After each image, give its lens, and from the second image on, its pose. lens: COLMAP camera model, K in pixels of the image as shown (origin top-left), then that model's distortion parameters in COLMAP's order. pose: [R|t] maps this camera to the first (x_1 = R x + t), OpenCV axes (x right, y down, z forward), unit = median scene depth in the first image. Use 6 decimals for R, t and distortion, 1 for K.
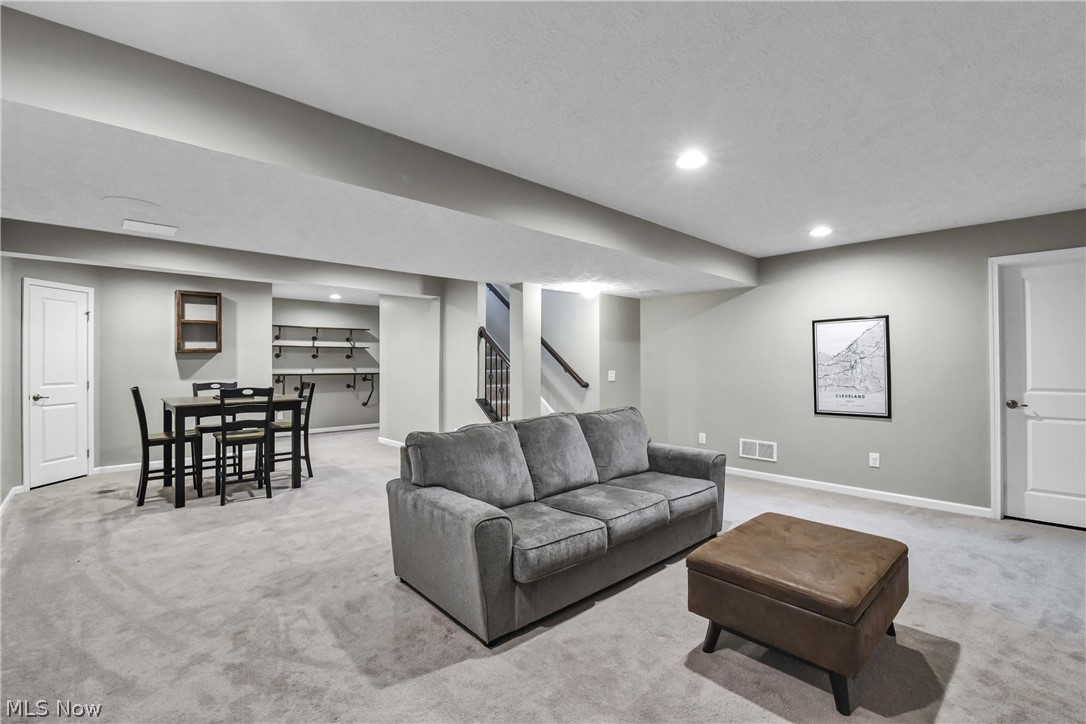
lens RADIAL K [[485.8, 0, 543.9], [0, 485.8, 361.9], [0, 0, 1]] dist [-0.003104, -0.004235]
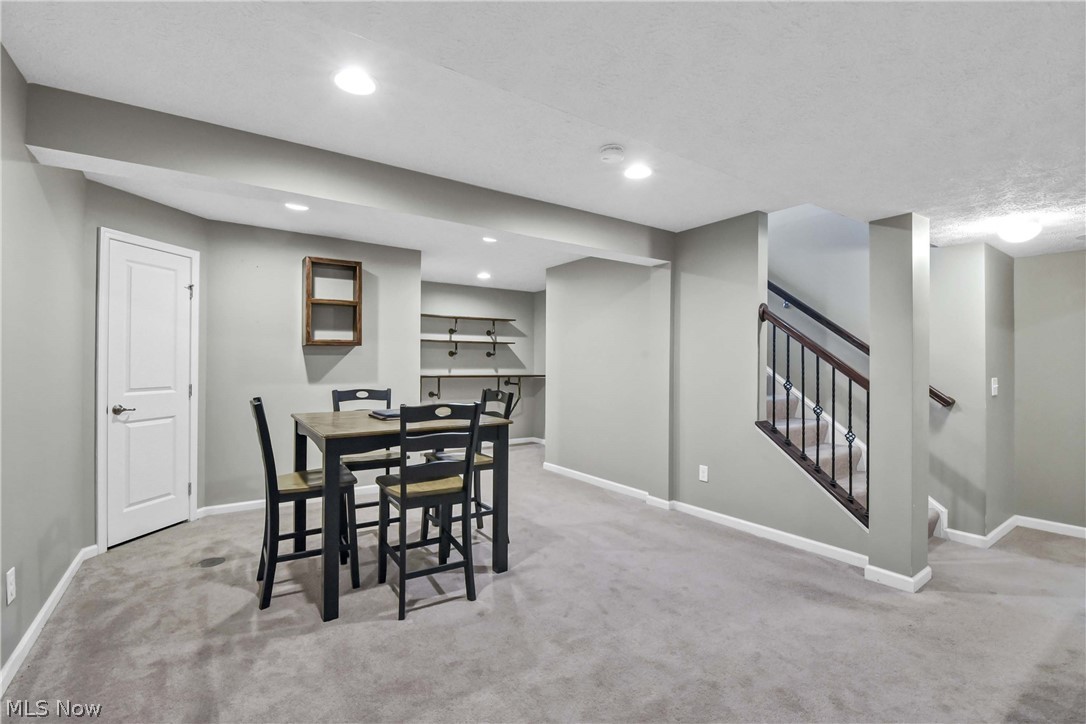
lens RADIAL K [[485.8, 0, 544.6], [0, 485.8, 361.7], [0, 0, 1]] dist [-0.003104, -0.004235]
pose [[0.989876, 0.007006, -0.141764, -0.317007], [-0.007406, 0.999970, -0.002294, 0.004151], [0.141743, 0.003320, 0.989898, 0.354959]]
